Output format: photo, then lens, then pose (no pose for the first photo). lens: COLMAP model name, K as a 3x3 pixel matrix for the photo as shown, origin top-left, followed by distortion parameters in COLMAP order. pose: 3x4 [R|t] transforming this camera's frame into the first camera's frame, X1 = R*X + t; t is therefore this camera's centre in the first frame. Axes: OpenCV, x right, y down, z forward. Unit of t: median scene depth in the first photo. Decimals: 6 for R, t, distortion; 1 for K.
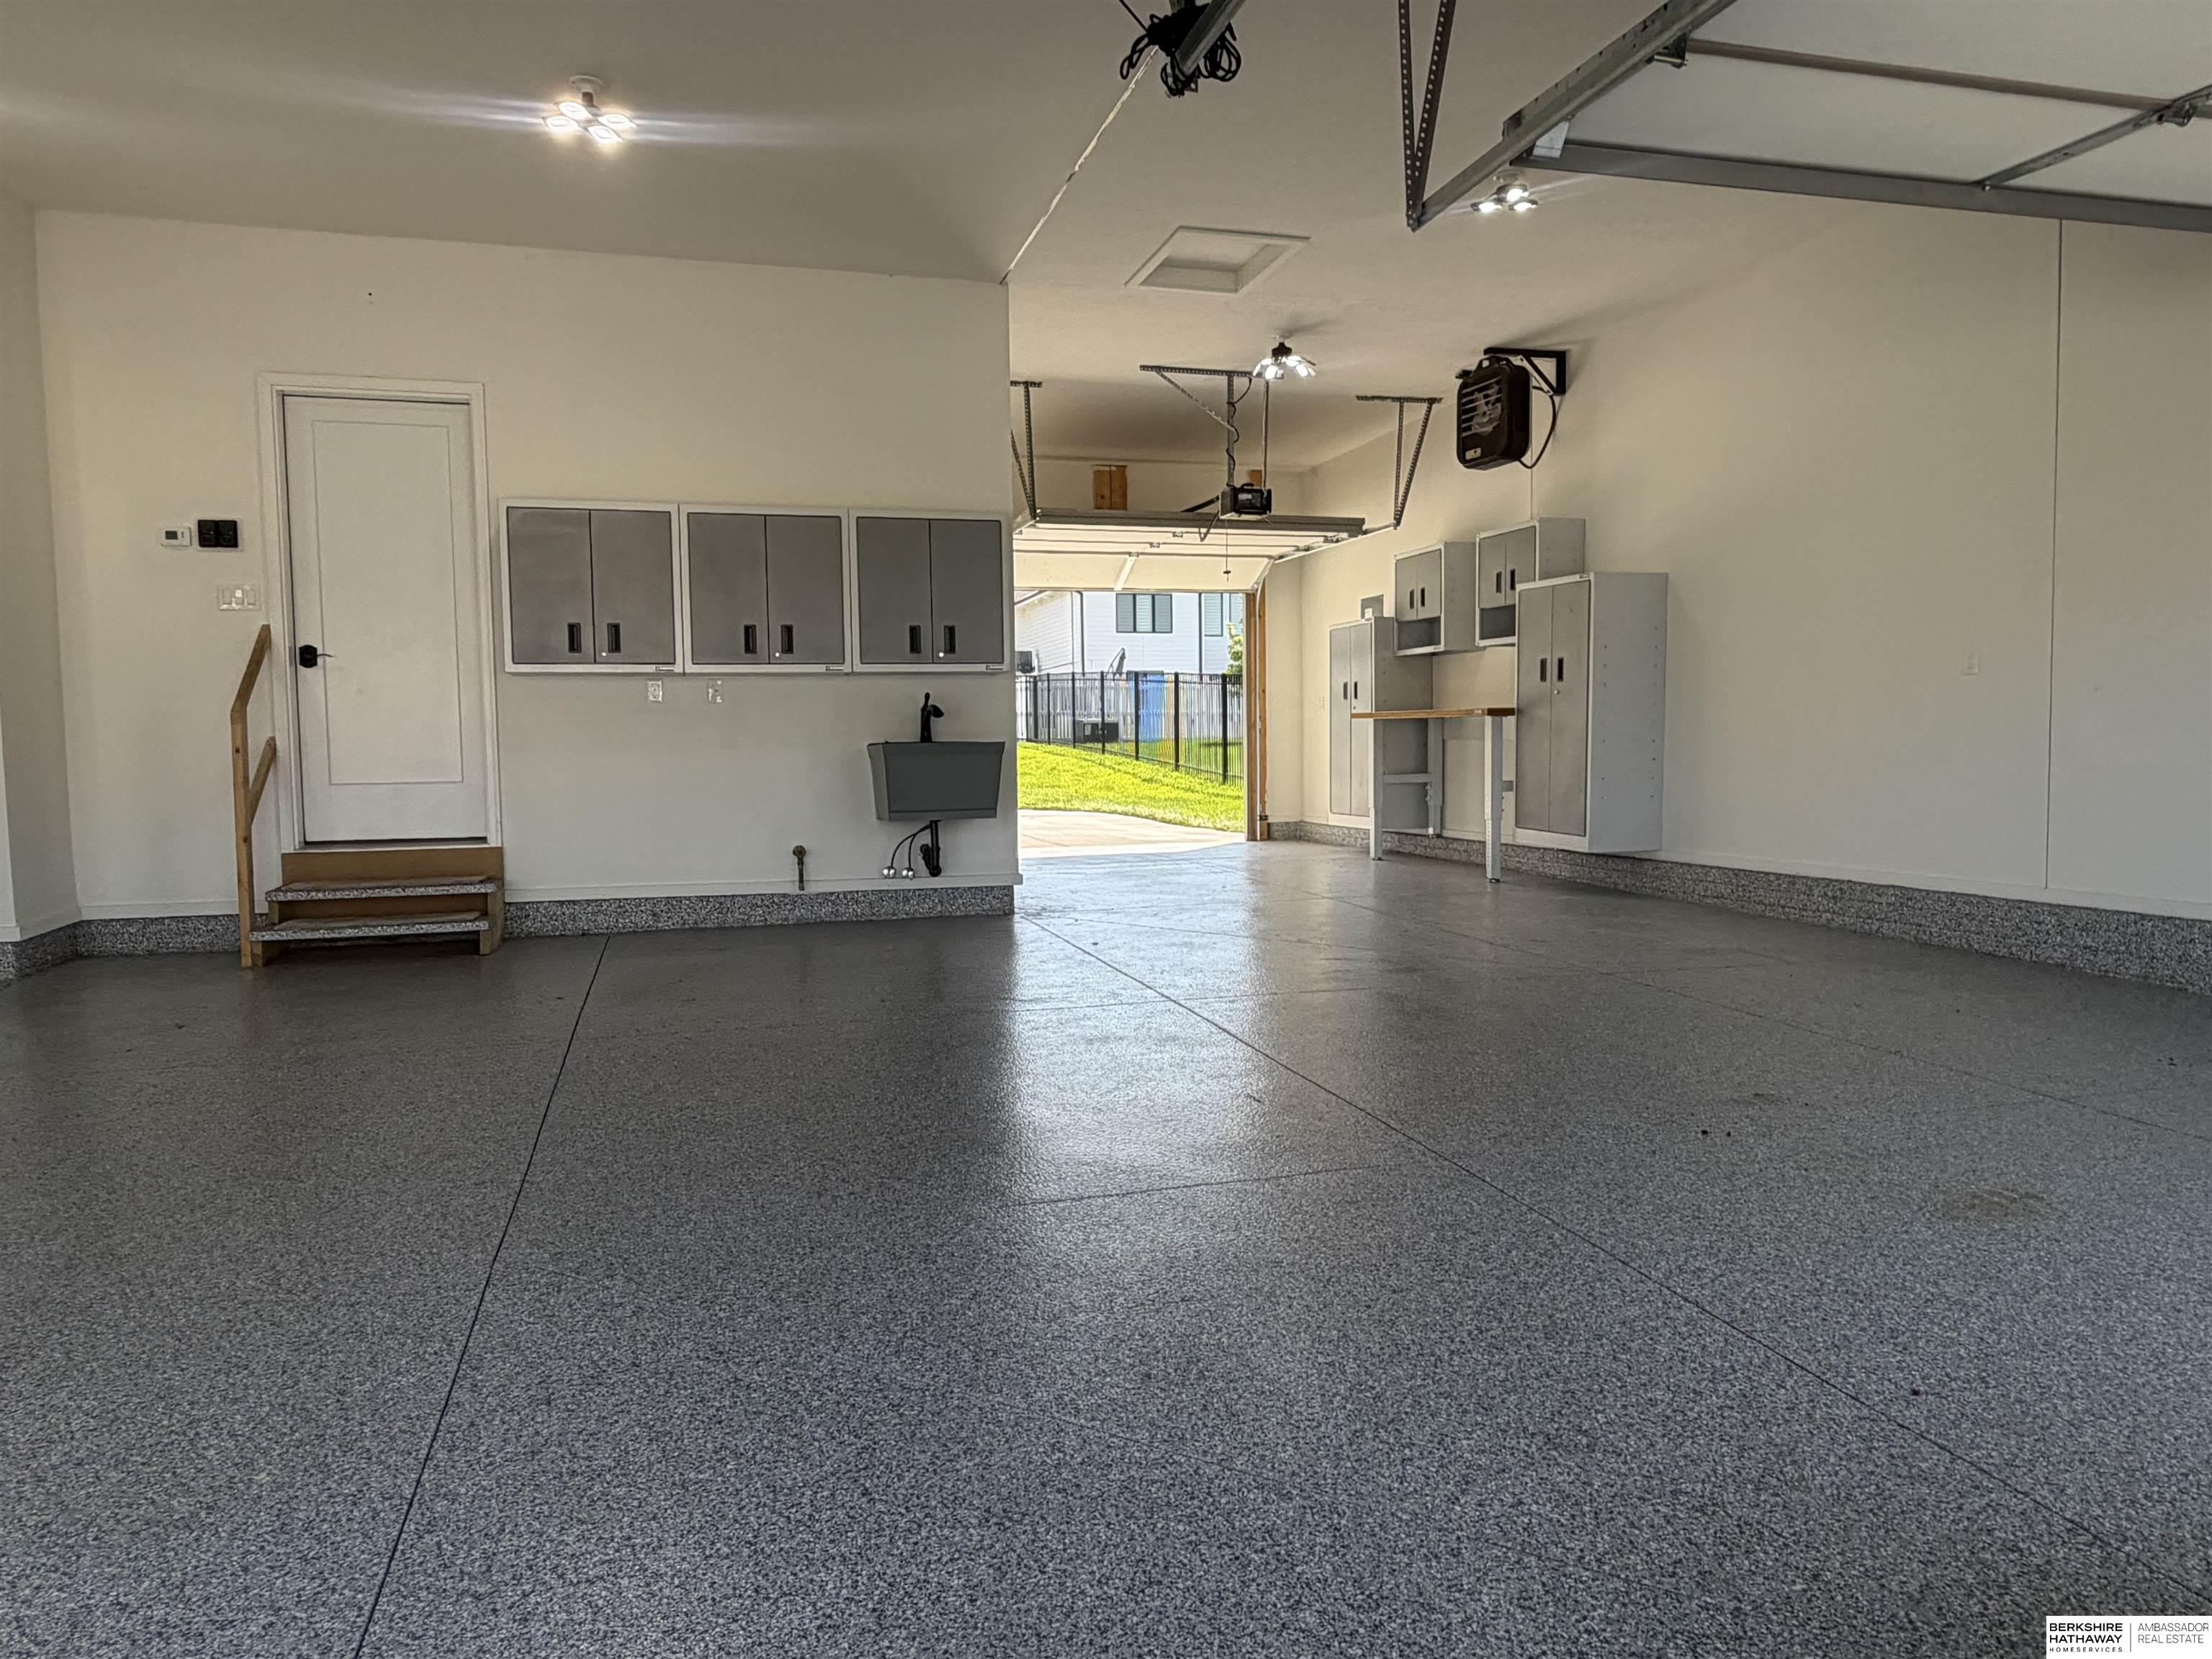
lens RADIAL K [[1458.1, 0, 1098.6], [0, 1458.1, 840.3], [0, 0, 1]] dist [0.001407, 0.001635]
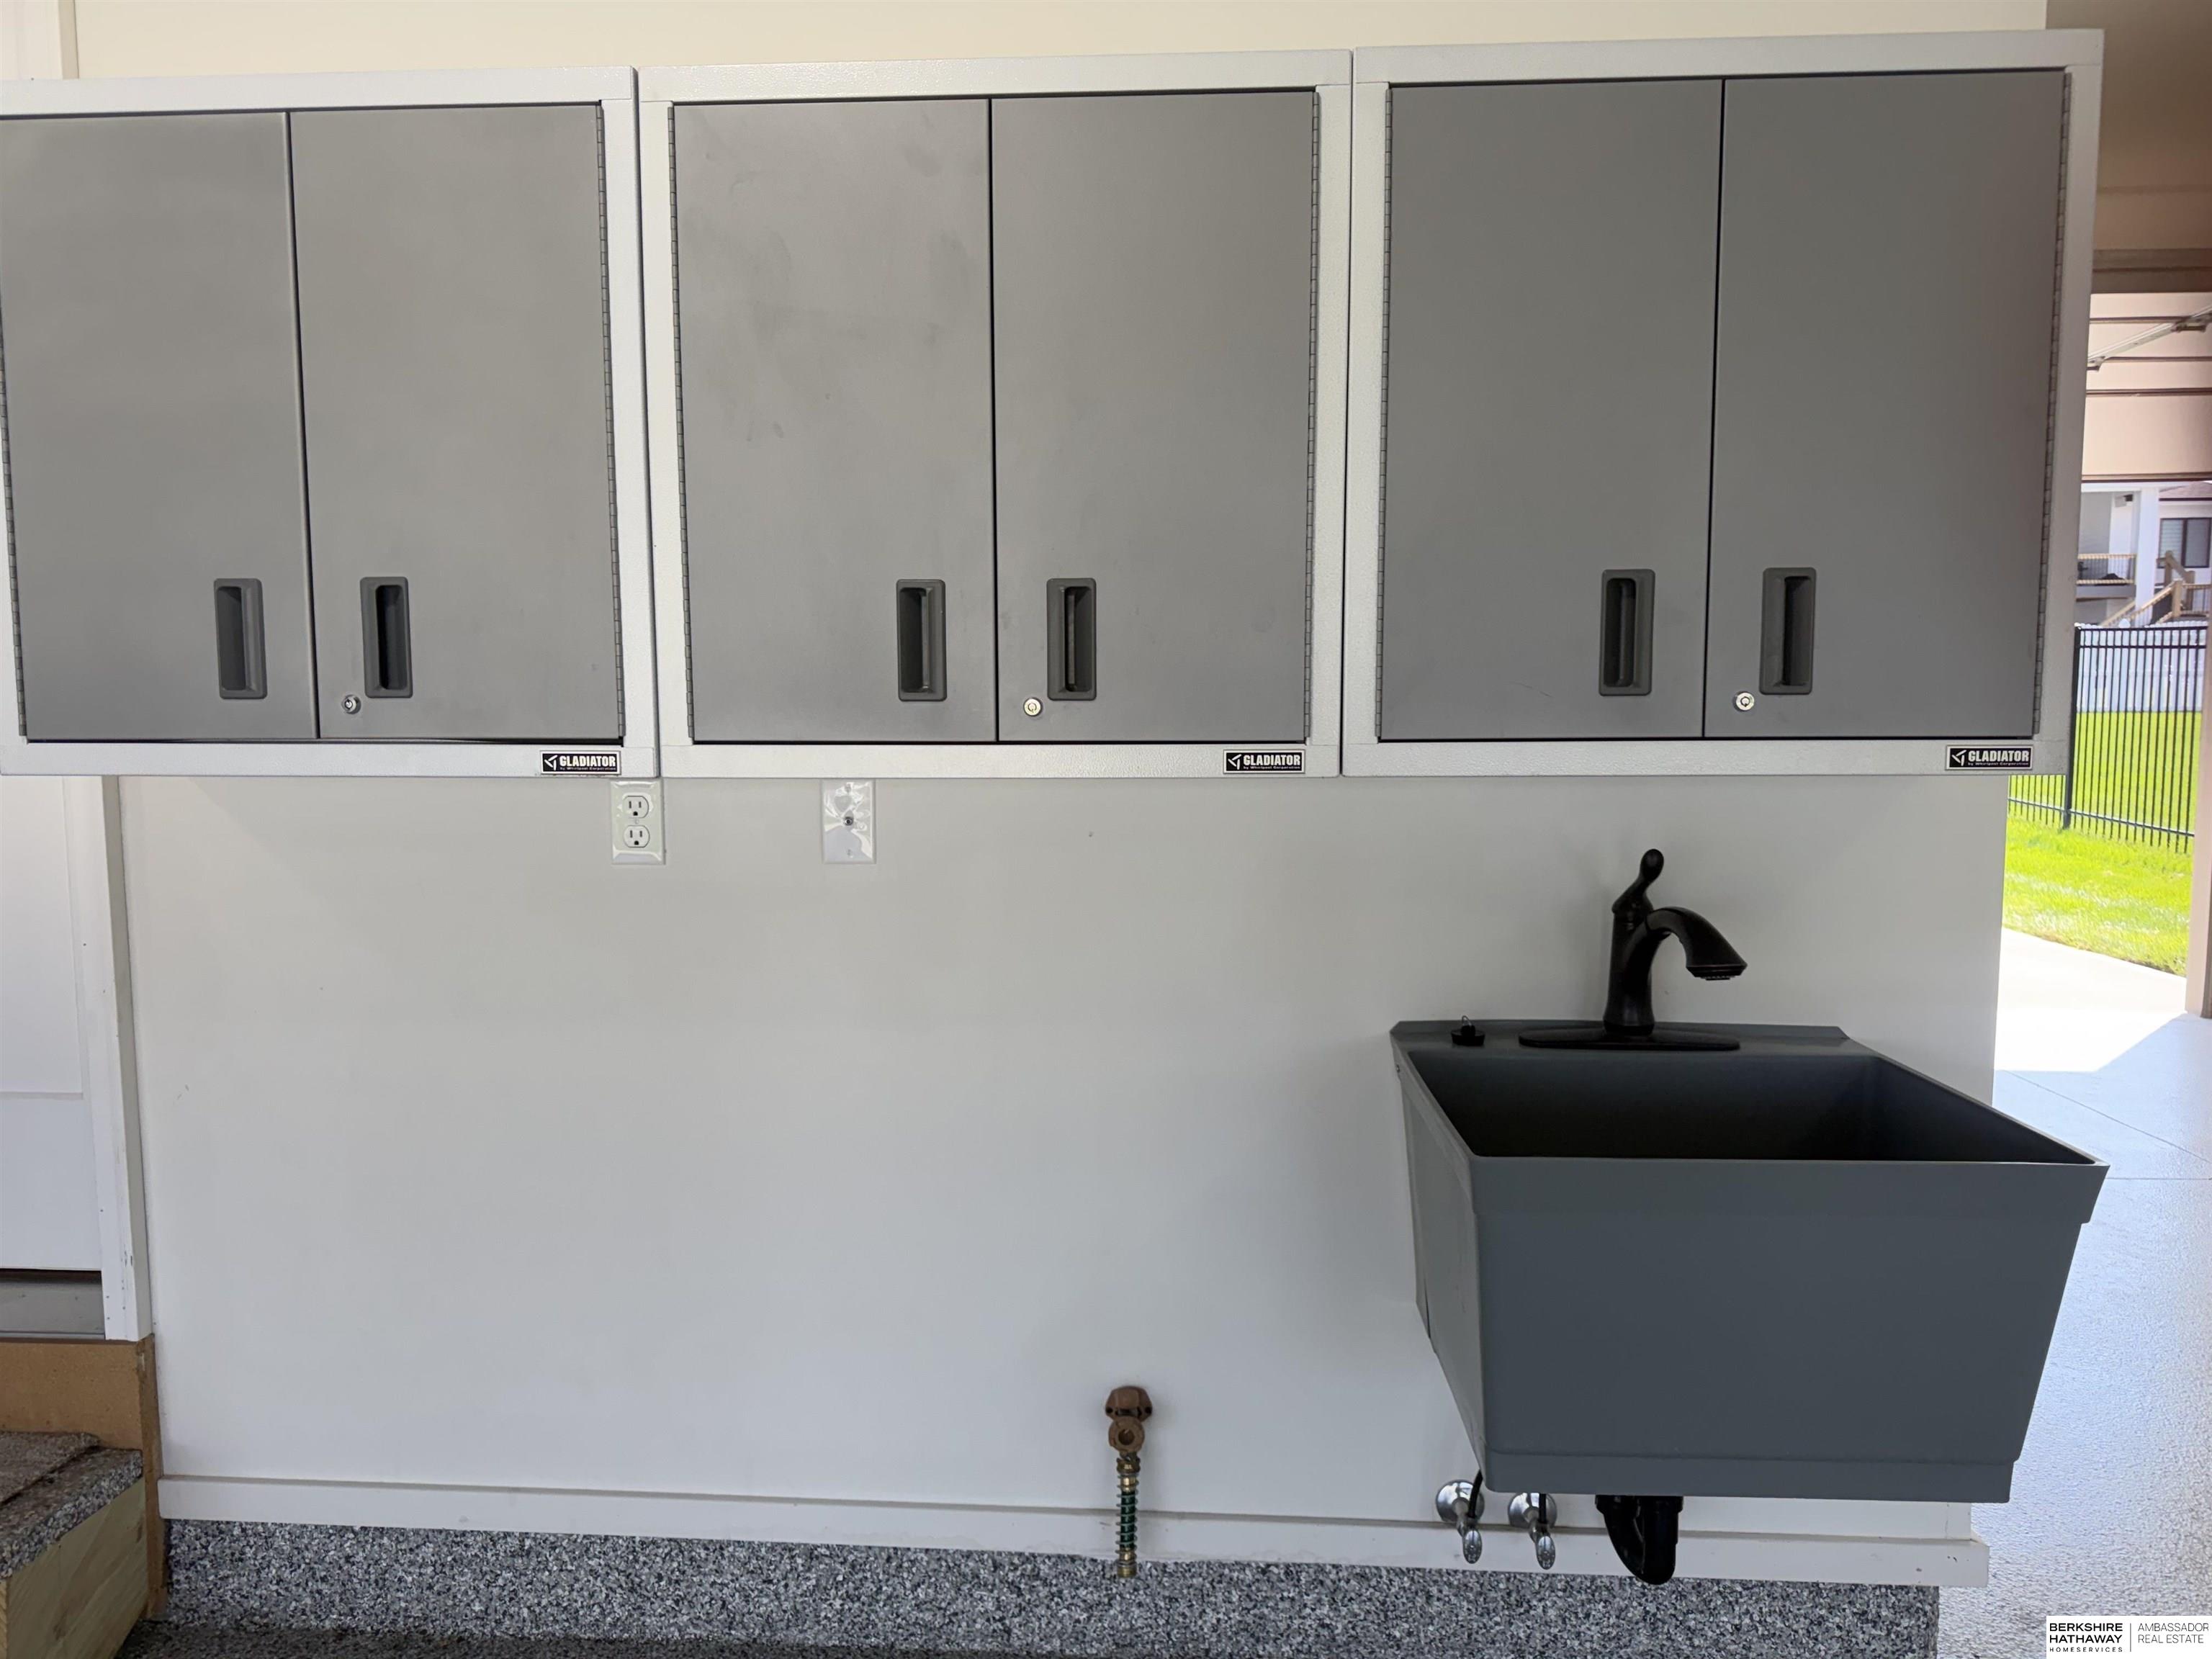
lens RADIAL K [[1541.0, 0, 1105.0], [0, 1541.0, 857.4], [0, 0, 1]] dist [0.105900, -0.139603]
pose [[0.943700, 0.042731, -0.328032, -0.113482], [-0.034051, 0.998902, 0.032164, -0.101114], [0.329046, -0.019183, 0.944119, 0.698245]]
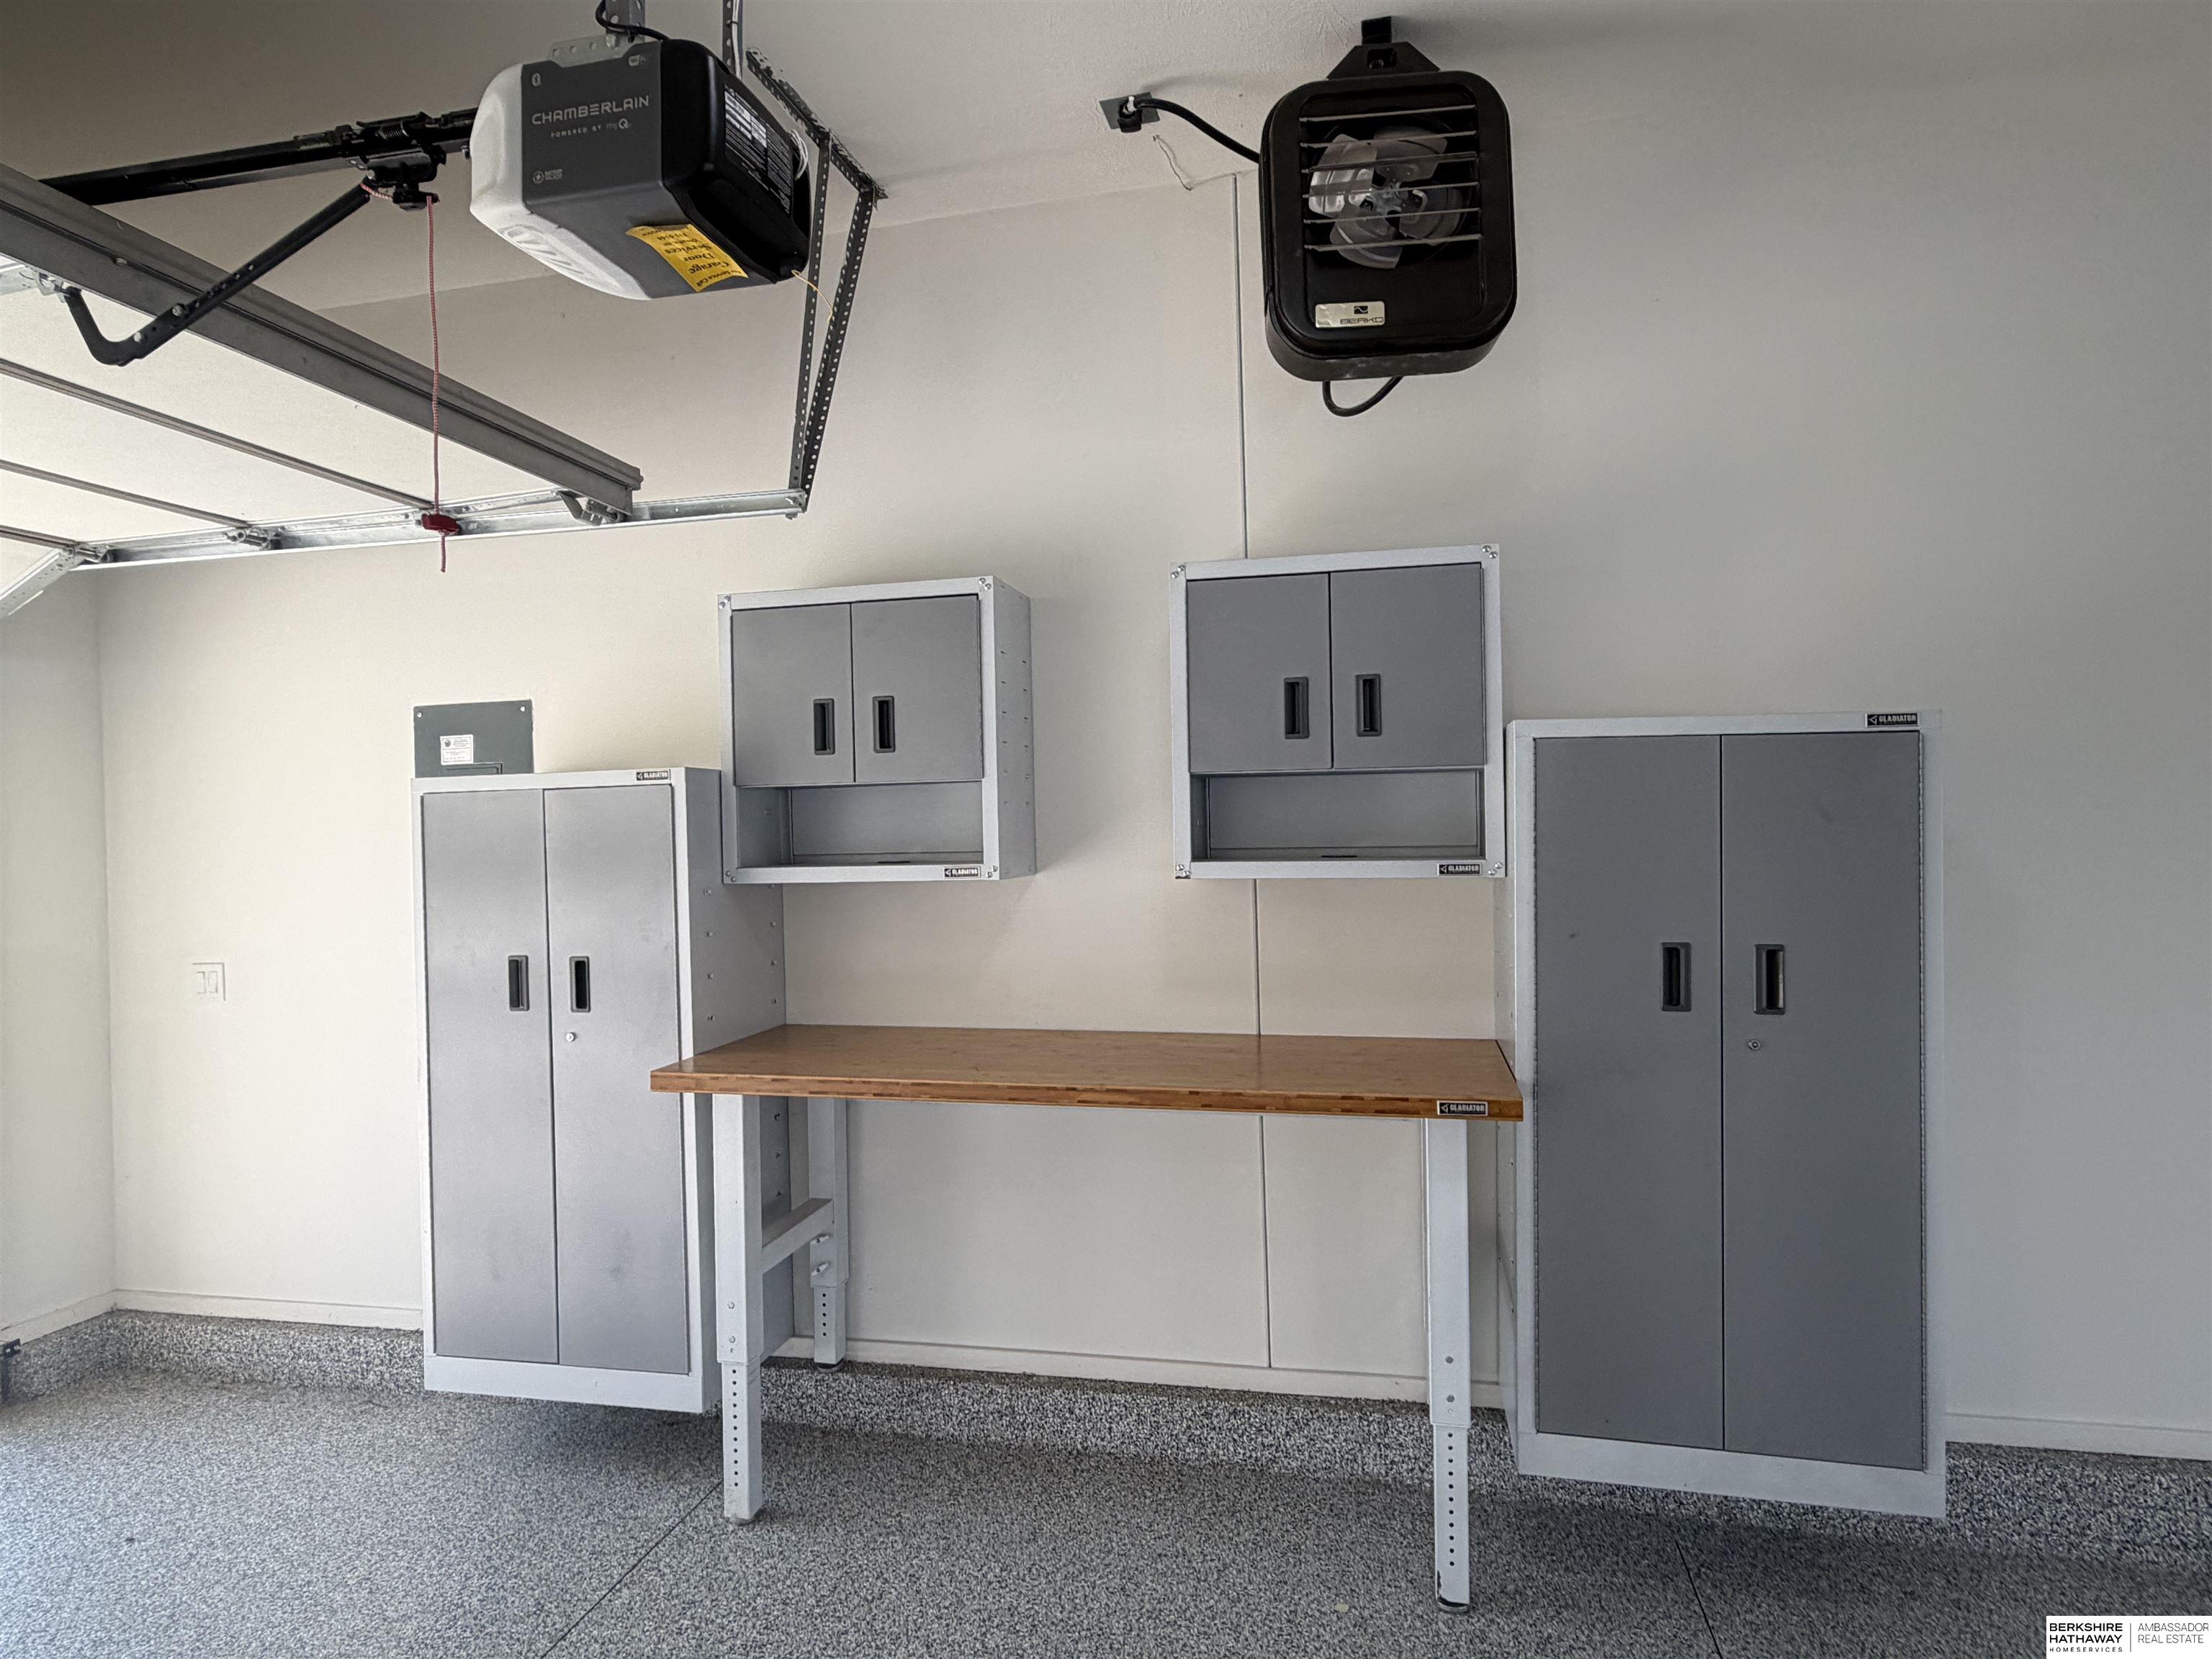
lens RADIAL K [[1250.7, 0, 1106.0], [0, 1250.7, 829.5], [0, 0, 1]] dist [-0.001026, -0.000144]
pose [[0.479931, 0.005923, 0.877286, -0.020327], [0.075799, 0.995958, -0.048191, -0.163600], [-0.874025, 0.089626, 0.477542, 1.080421]]
